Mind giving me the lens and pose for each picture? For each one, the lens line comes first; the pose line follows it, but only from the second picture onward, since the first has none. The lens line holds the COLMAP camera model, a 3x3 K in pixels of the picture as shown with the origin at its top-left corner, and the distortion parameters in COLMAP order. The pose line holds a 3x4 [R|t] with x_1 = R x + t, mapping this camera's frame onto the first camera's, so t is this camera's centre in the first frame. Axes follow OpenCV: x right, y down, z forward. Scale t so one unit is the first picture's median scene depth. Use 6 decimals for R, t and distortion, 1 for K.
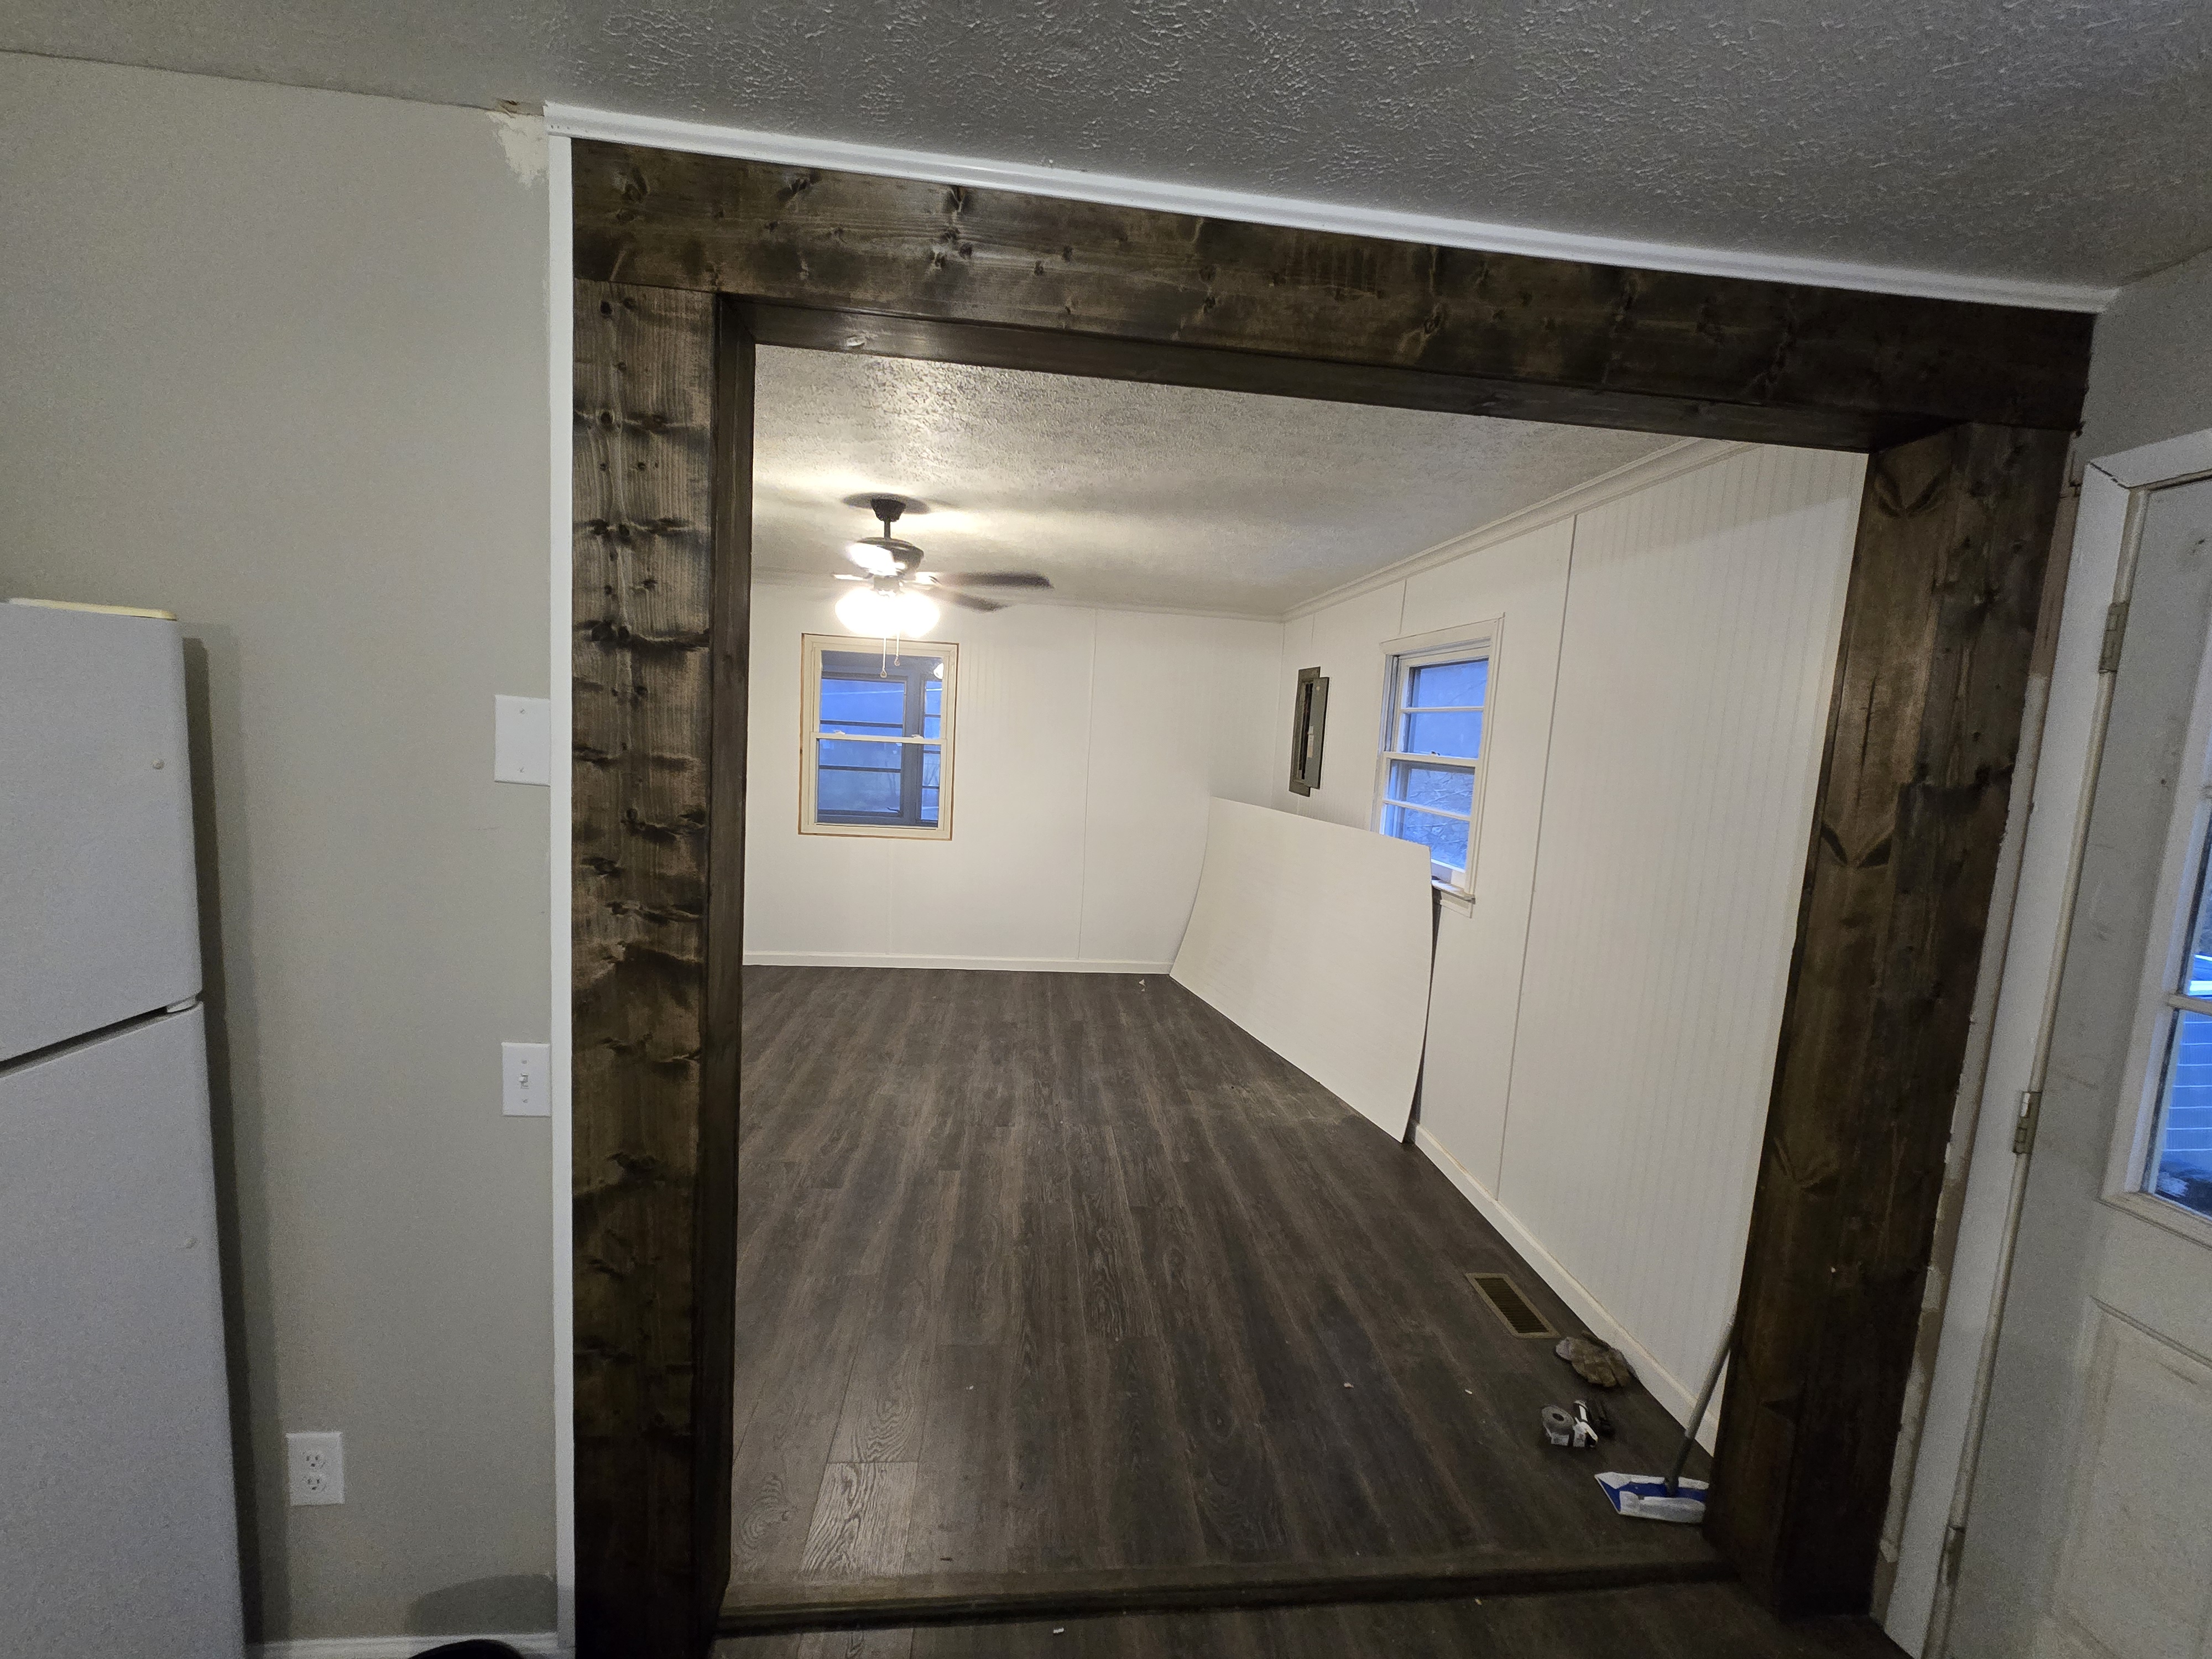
lens RADIAL K [[892.5, 0, 1101.5], [0, 892.5, 826.6], [0, 0, 1]] dist [-0.005531, 0.001491]
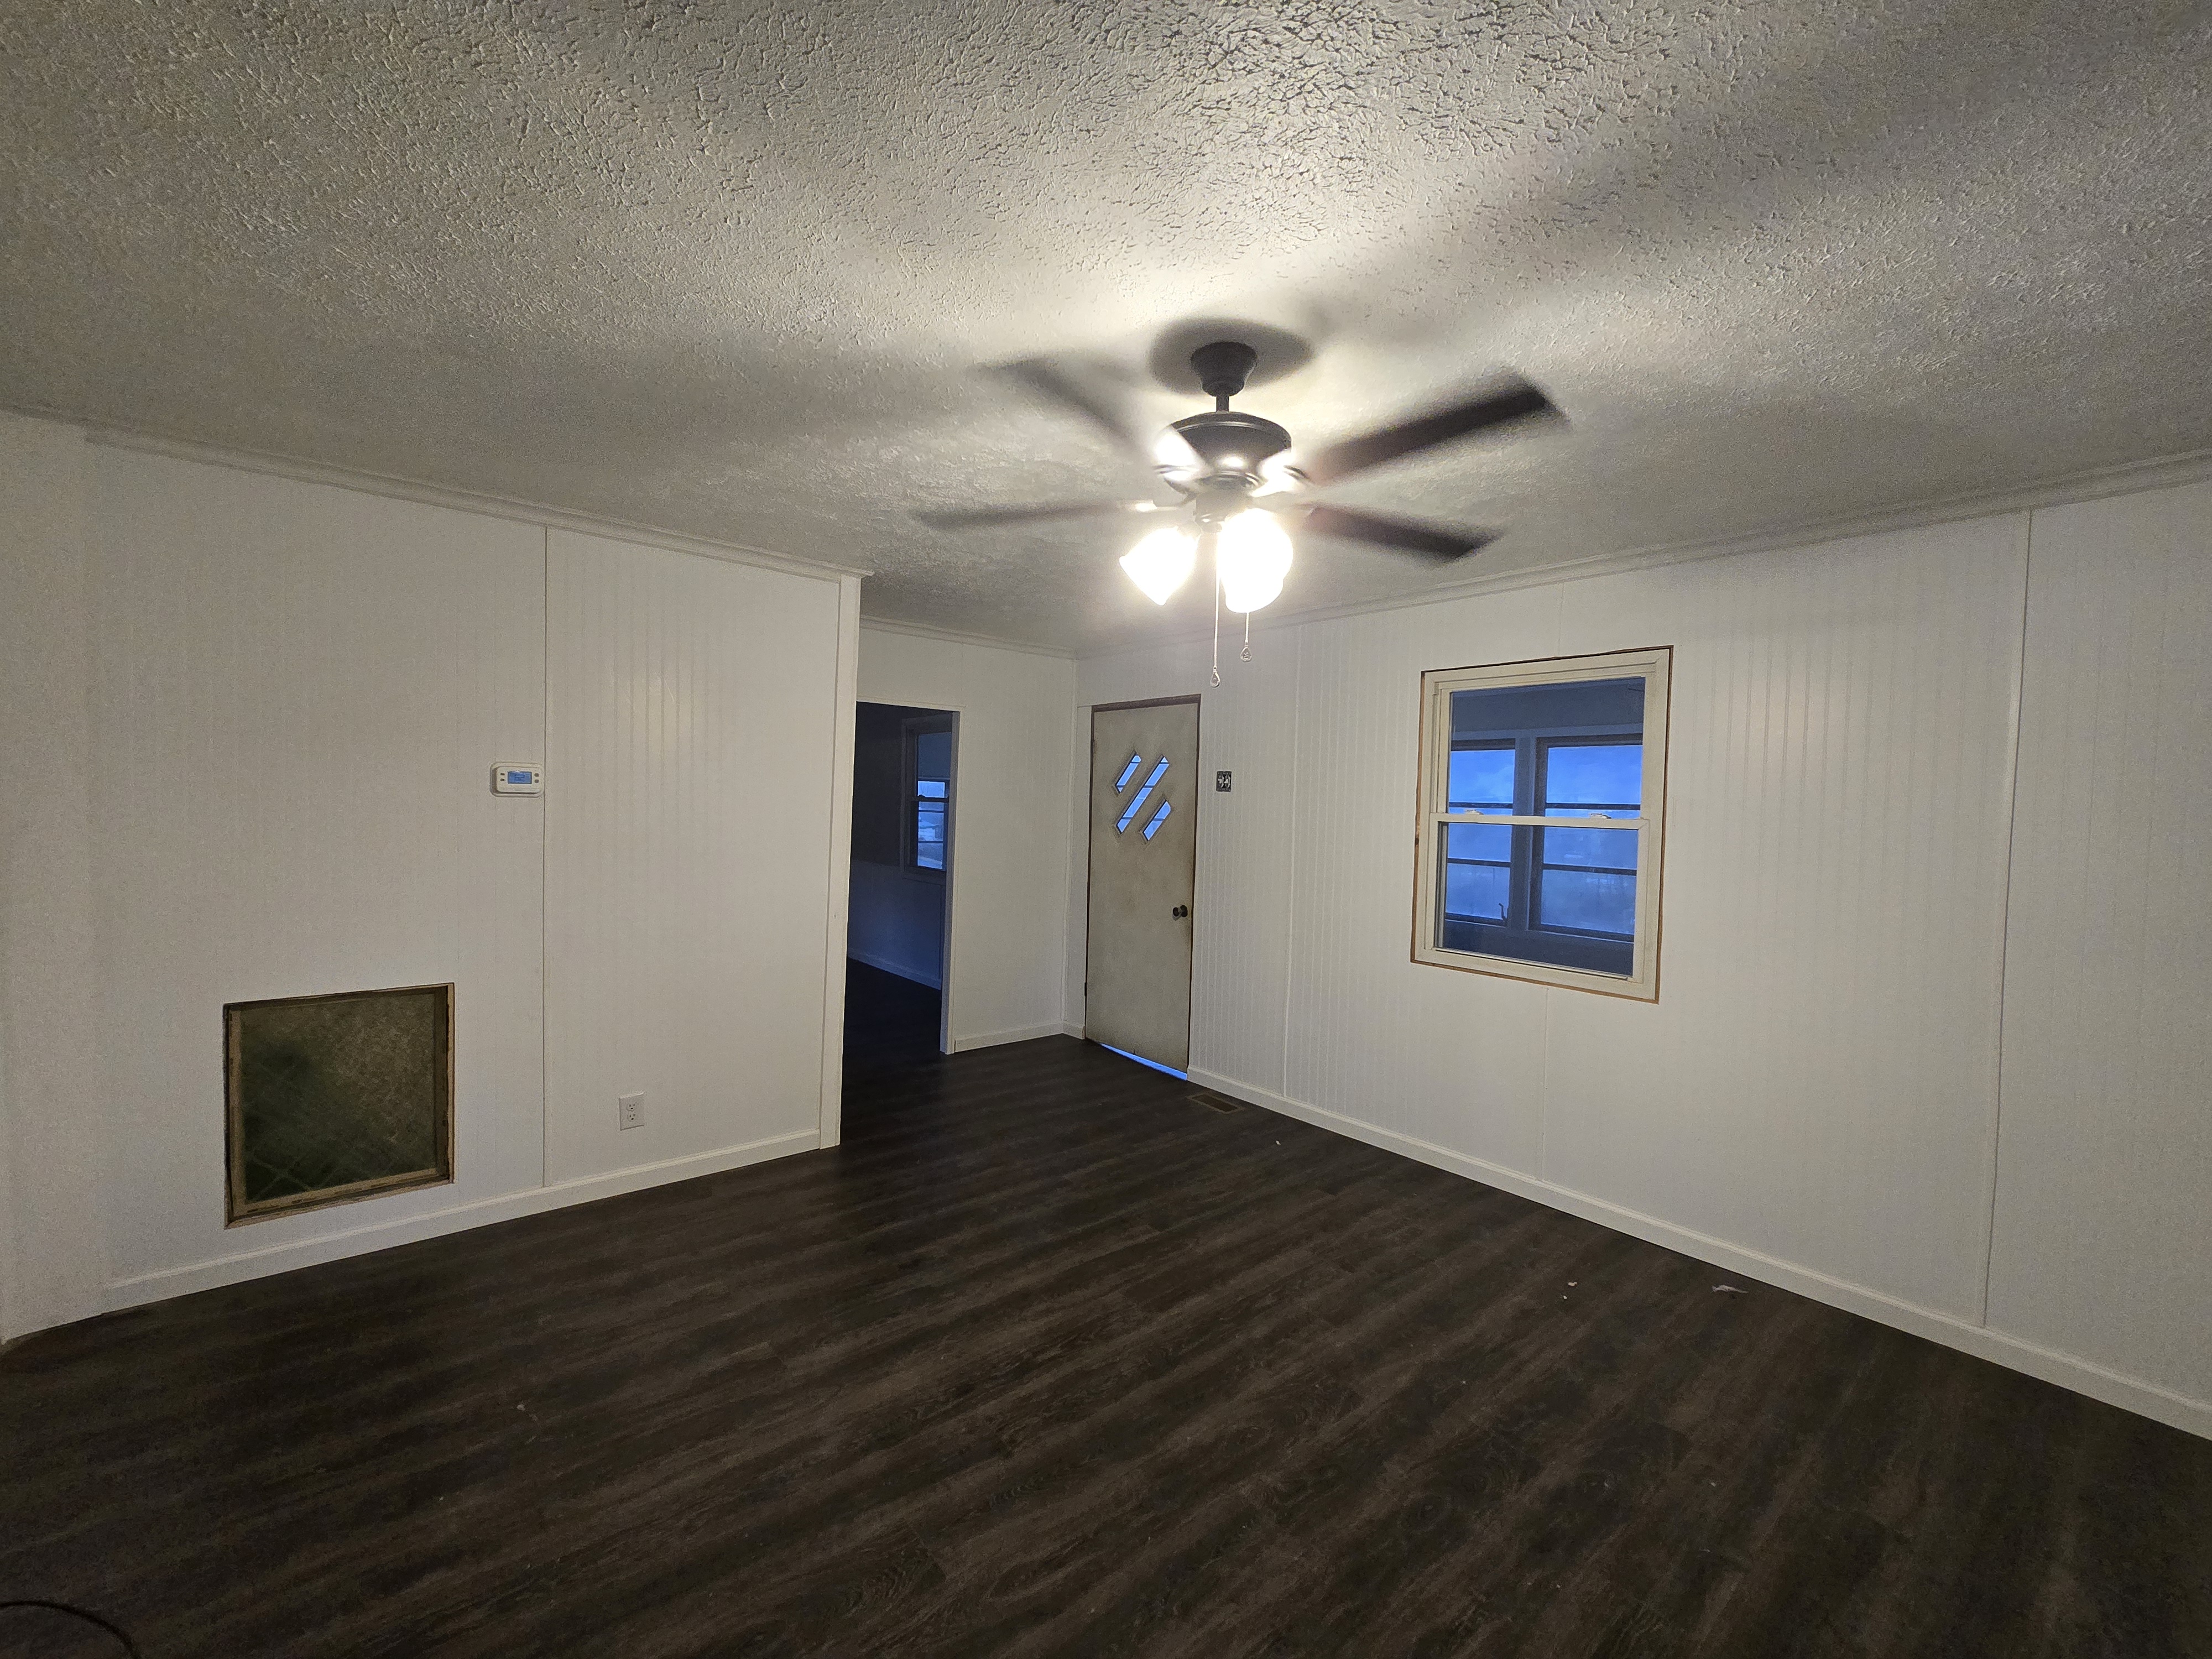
lens RADIAL K [[892.5, 0, 1110.4], [0, 892.5, 835.0], [0, 0, 1]] dist [-0.005531, 0.001491]
pose [[0.567629, -0.008502, -0.823241, 0.333097], [-0.078778, 0.994797, -0.064592, -0.093501], [0.819507, 0.101517, 0.564006, 1.496376]]
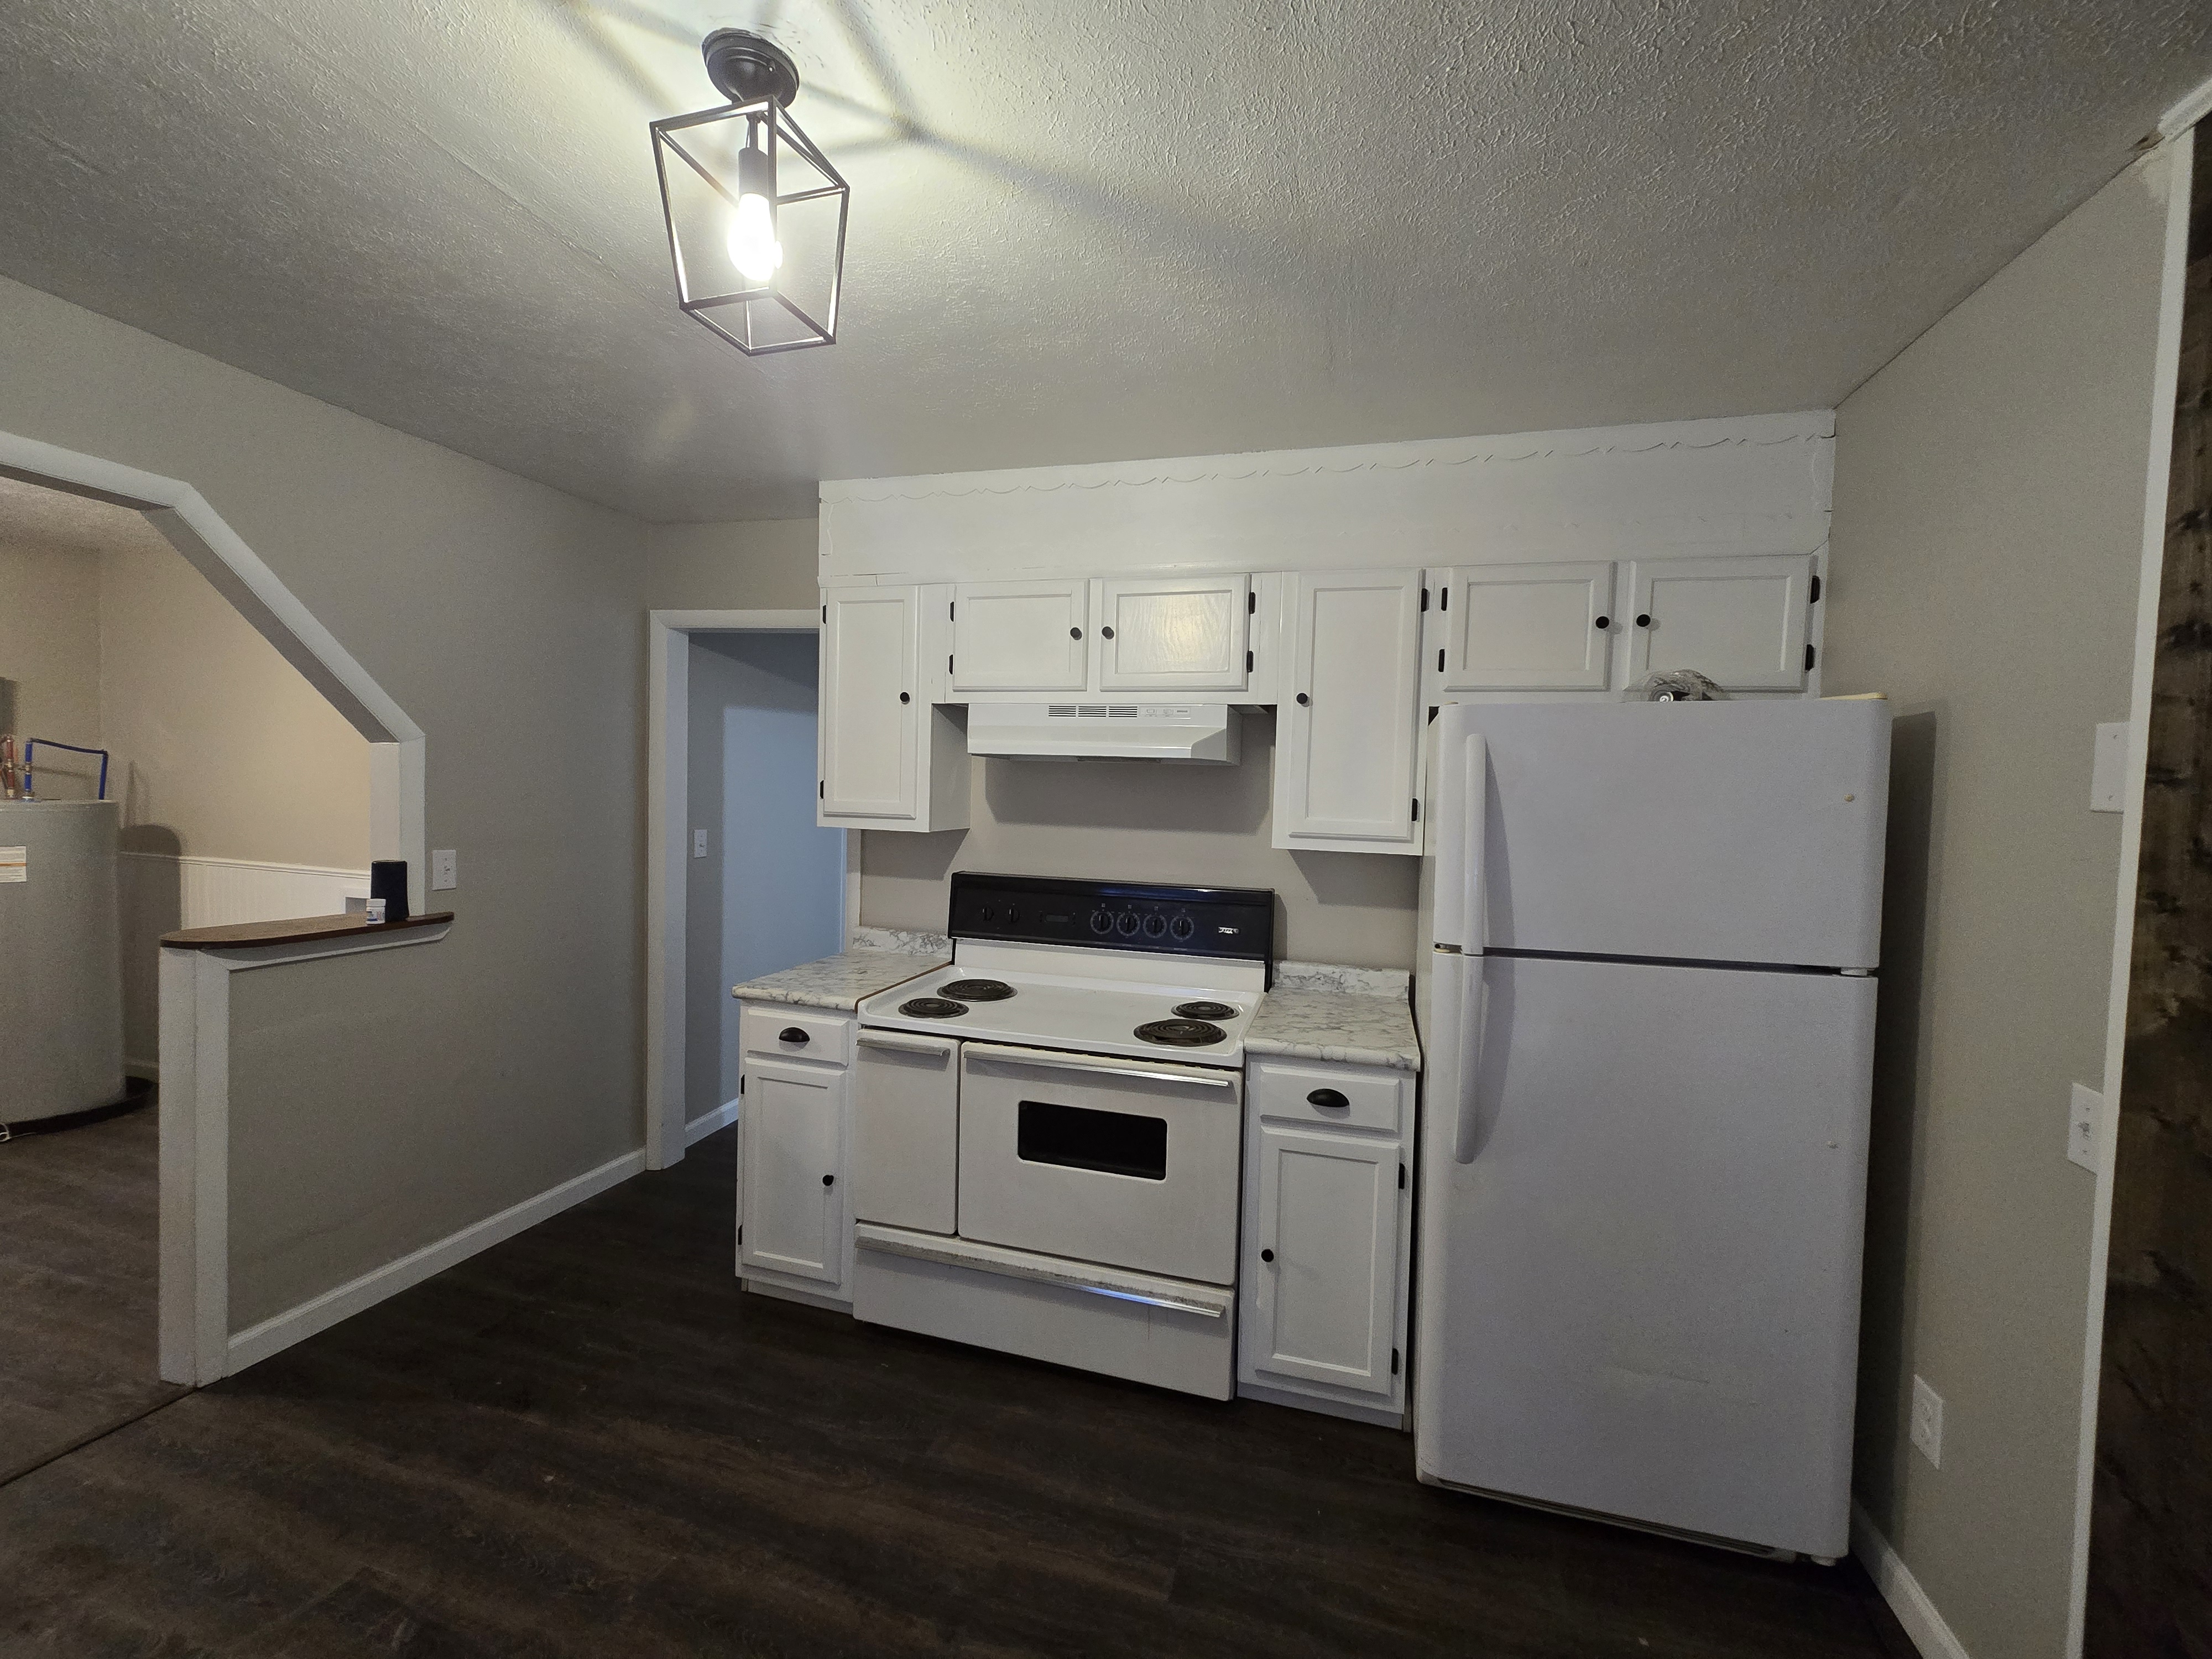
lens RADIAL K [[892.5, 0, 1097.9], [0, 892.5, 825.5], [0, 0, 1]] dist [-0.005531, 0.001491]
pose [[-0.367818, -0.032325, -0.929336, 0.523125], [-0.147105, 0.988834, 0.023827, 0.085252], [0.918188, 0.145474, -0.368466, 0.291758]]
